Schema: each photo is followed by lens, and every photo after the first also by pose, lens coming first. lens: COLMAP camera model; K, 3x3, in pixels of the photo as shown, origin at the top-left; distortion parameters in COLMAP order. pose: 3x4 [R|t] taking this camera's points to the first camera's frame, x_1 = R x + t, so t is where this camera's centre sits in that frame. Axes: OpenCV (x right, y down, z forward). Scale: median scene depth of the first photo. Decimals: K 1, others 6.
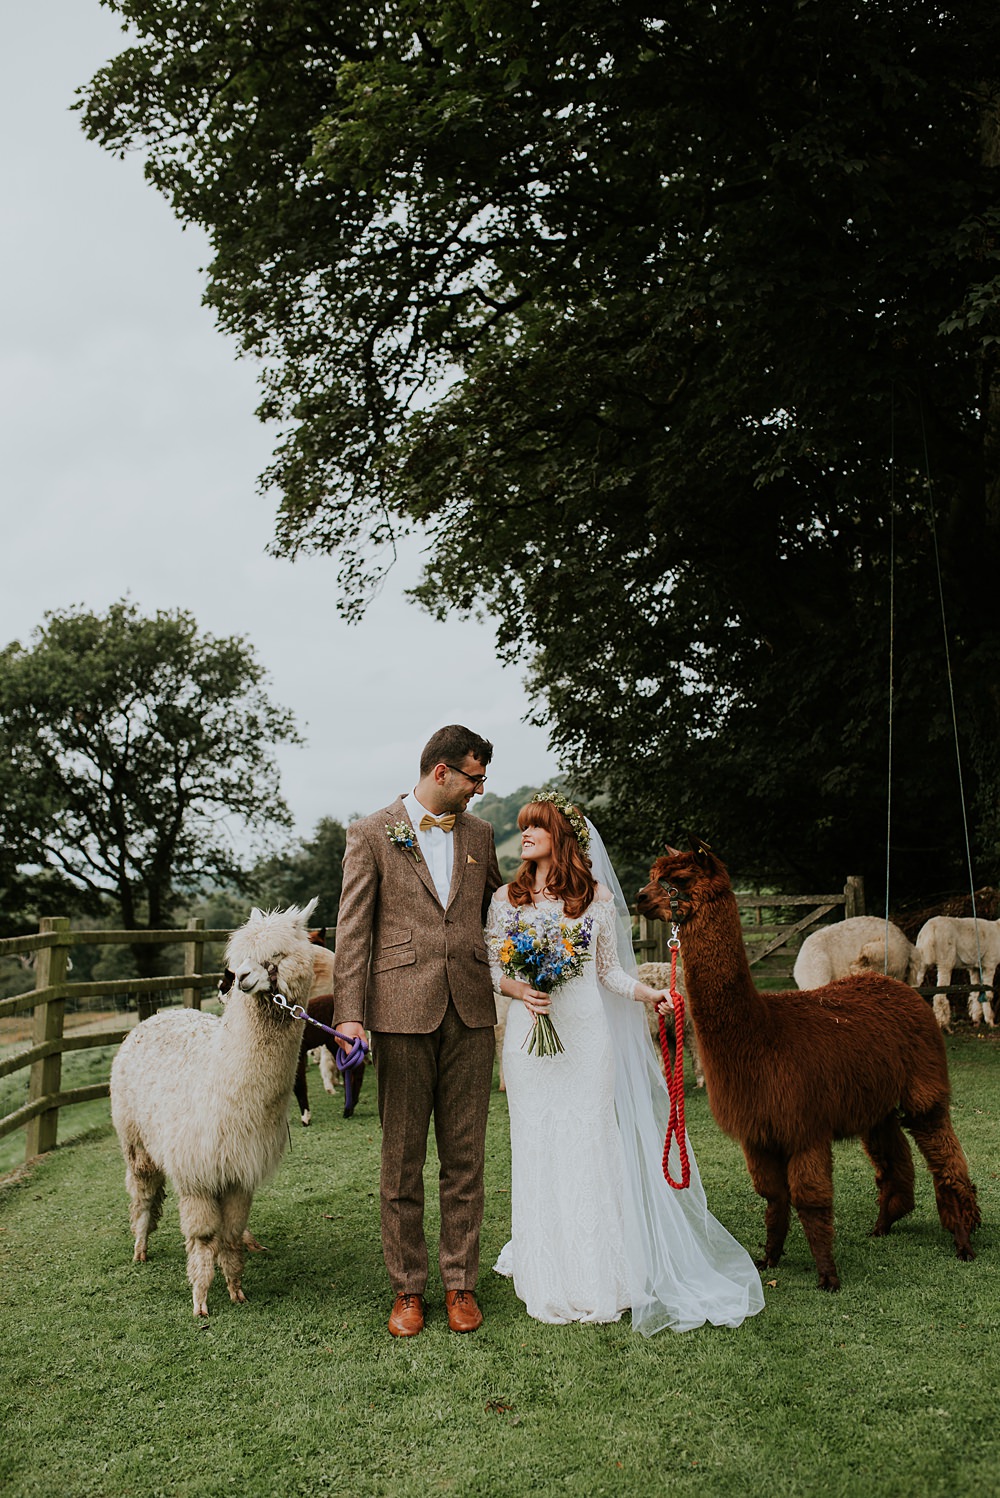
lens RADIAL K [[1427.8, 0, 502.6], [0, 1427.8, 739.7], [0, 0, 1]] dist [-0.023316, 0.023045]
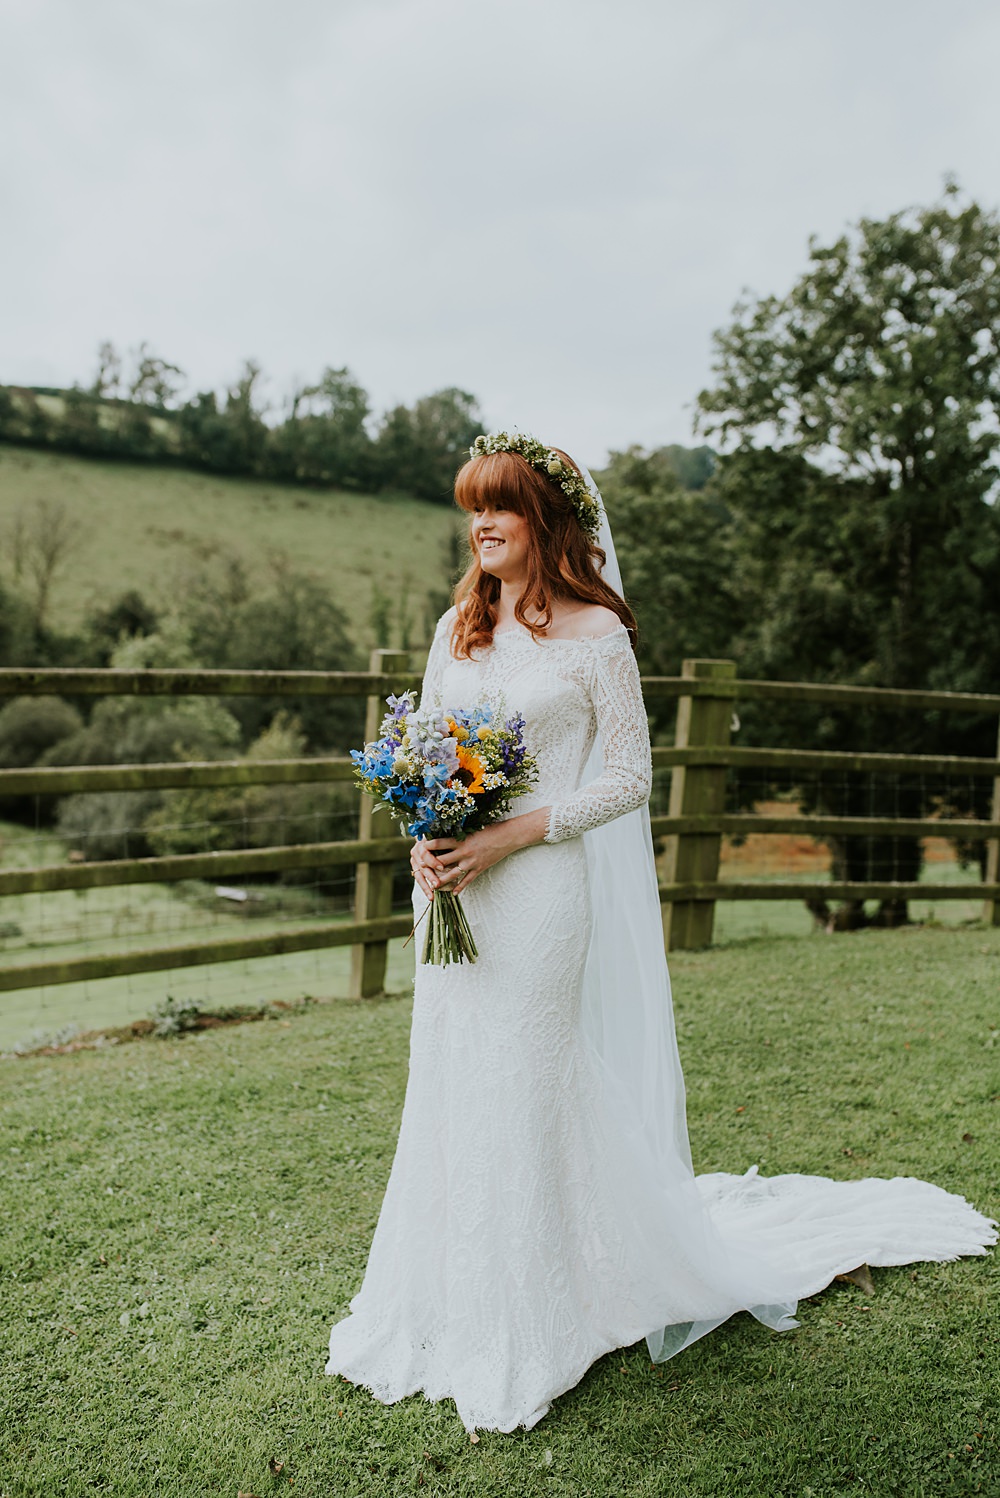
lens RADIAL K [[1441.4, 0, 501.3], [0, 1441.4, 707.7], [0, 0, 1]] dist [-0.014260, 0.002677]
pose [[0.590201, 0.085177, -0.802750, 0.051556], [0.030484, 0.991357, 0.127602, 0.009558], [0.806680, -0.099782, 0.582504, 0.092935]]
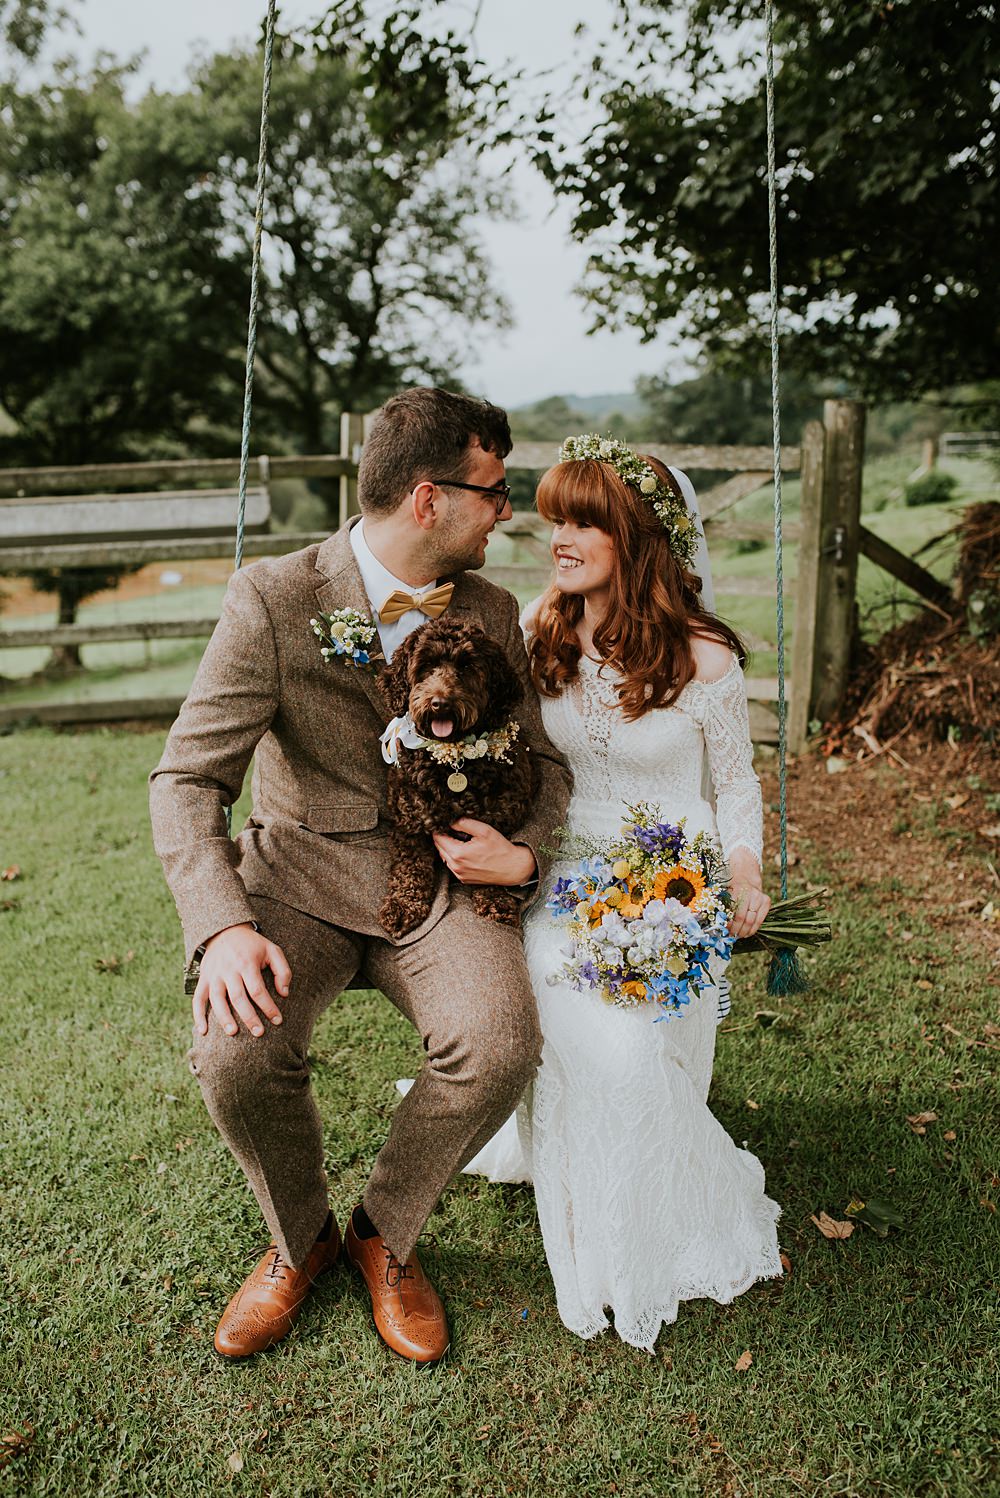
lens RADIAL K [[1421.0, 0, 506.9], [0, 1421.0, 742.0], [0, 0, 1]] dist [-0.017237, 0.017477]
pose [[0.959636, 0.088309, -0.267022, 0.091586], [0.004023, 0.945019, 0.326992, 0.019181], [0.281217, -0.314867, 0.906518, 0.199211]]
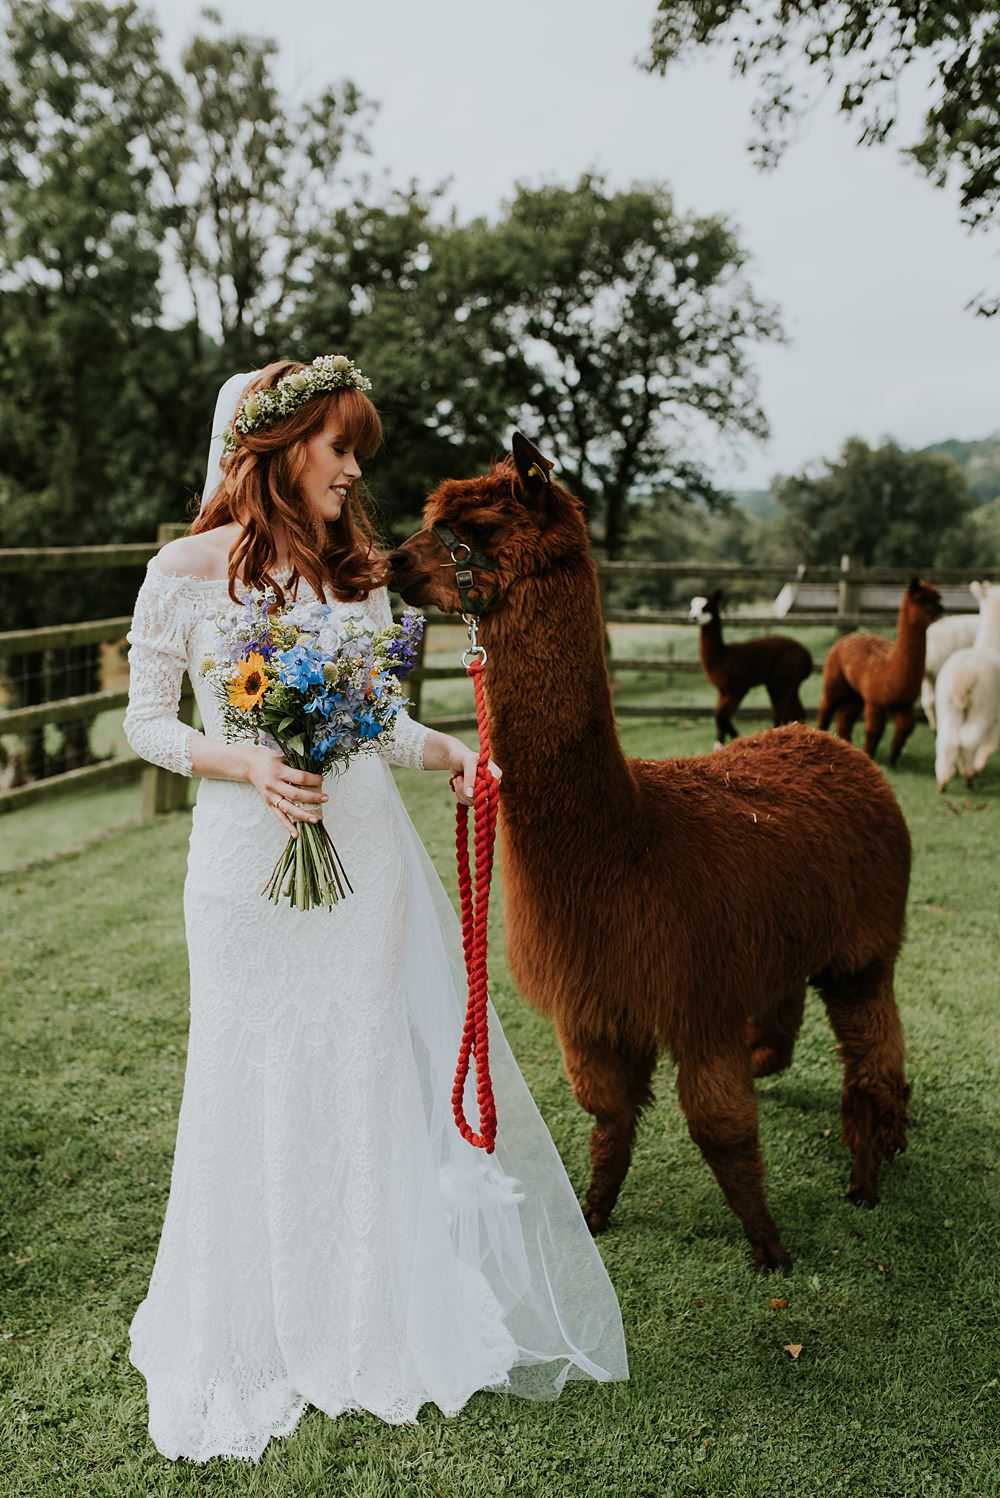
lens RADIAL K [[1492.7, 0, 504.0], [0, 1492.7, 755.4], [0, 0, 1]] dist [-0.039399, 0.023880]
pose [[0.935737, 0.130635, -0.327614, 0.028348], [-0.038624, 0.961245, 0.272975, 0.003018], [0.350578, -0.242779, 0.904518, 0.060715]]
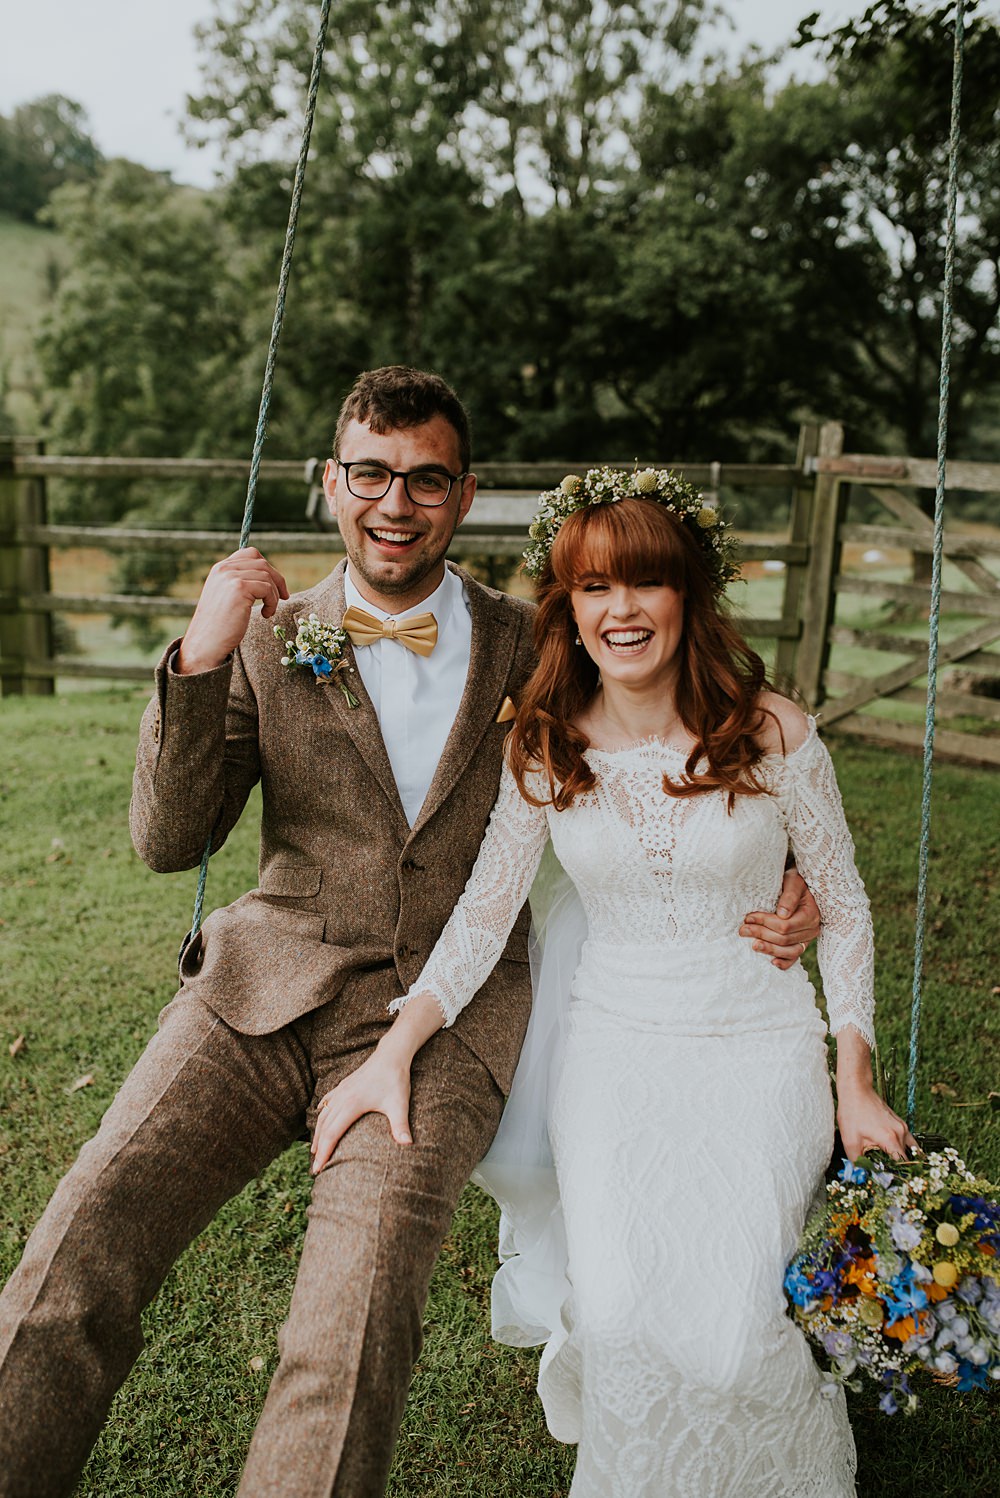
lens RADIAL K [[1425.7, 0, 510.4], [0, 1425.7, 756.7], [0, 0, 1]] dist [-0.024232, 0.005840]
pose [[0.759522, 0.209098, -0.615958, 0.107665], [0.016195, 0.940554, 0.339257, 0.017150], [0.650280, -0.267648, 0.710986, 0.205563]]
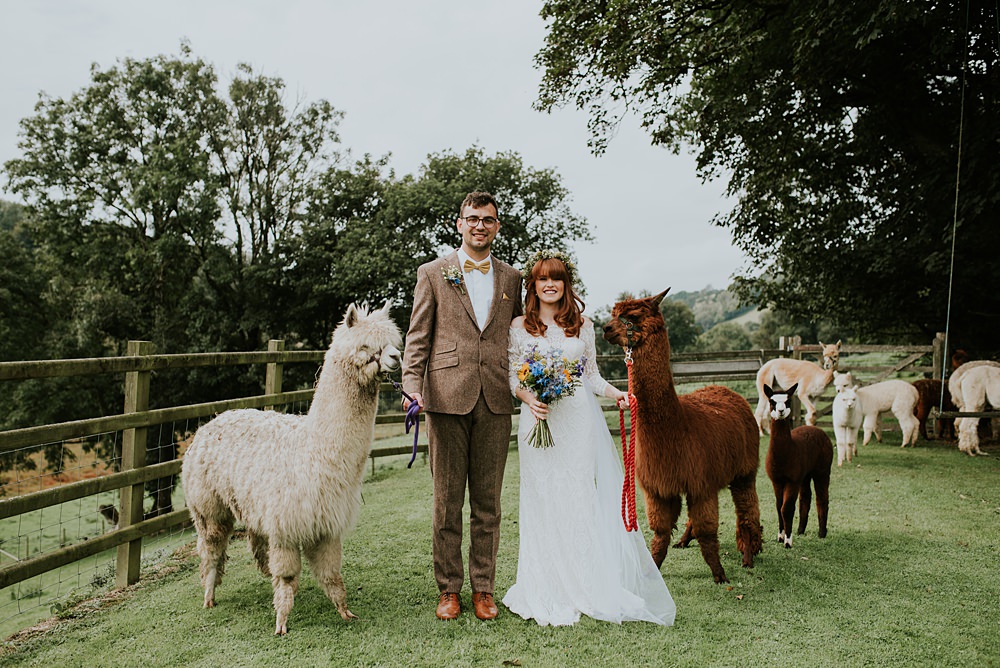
lens RADIAL K [[956.3, 0, 498.6], [0, 956.3, 332.0], [0, 0, 1]] dist [-0.038495, 0.029392]
pose [[0.966711, 0.025452, -0.254601, 0.022699], [-0.001112, 0.995449, 0.095292, 0.002866], [0.255868, -0.091837, 0.962340, 0.003764]]
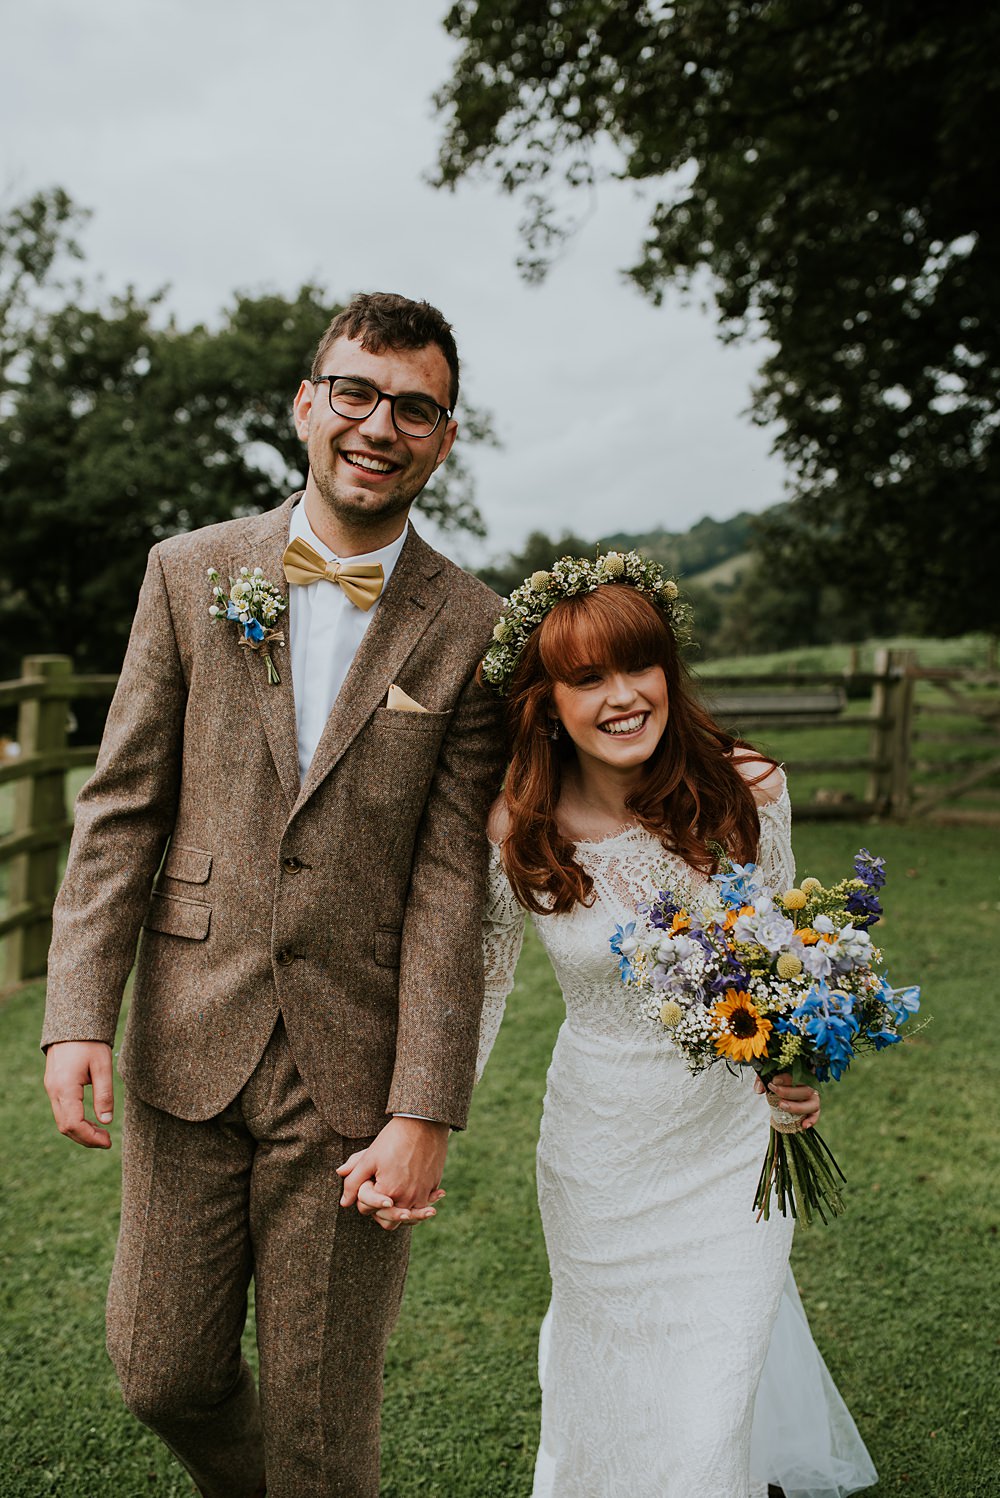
lens RADIAL K [[1437.5, 0, 497.0], [0, 1437.5, 743.8], [0, 0, 1]] dist [-0.035763, 0.028202]
pose [[0.986849, 0.077934, -0.141618, 0.002673], [-0.048346, 0.978299, 0.201479, 0.002675], [0.154247, -0.191982, 0.969201, 0.070146]]
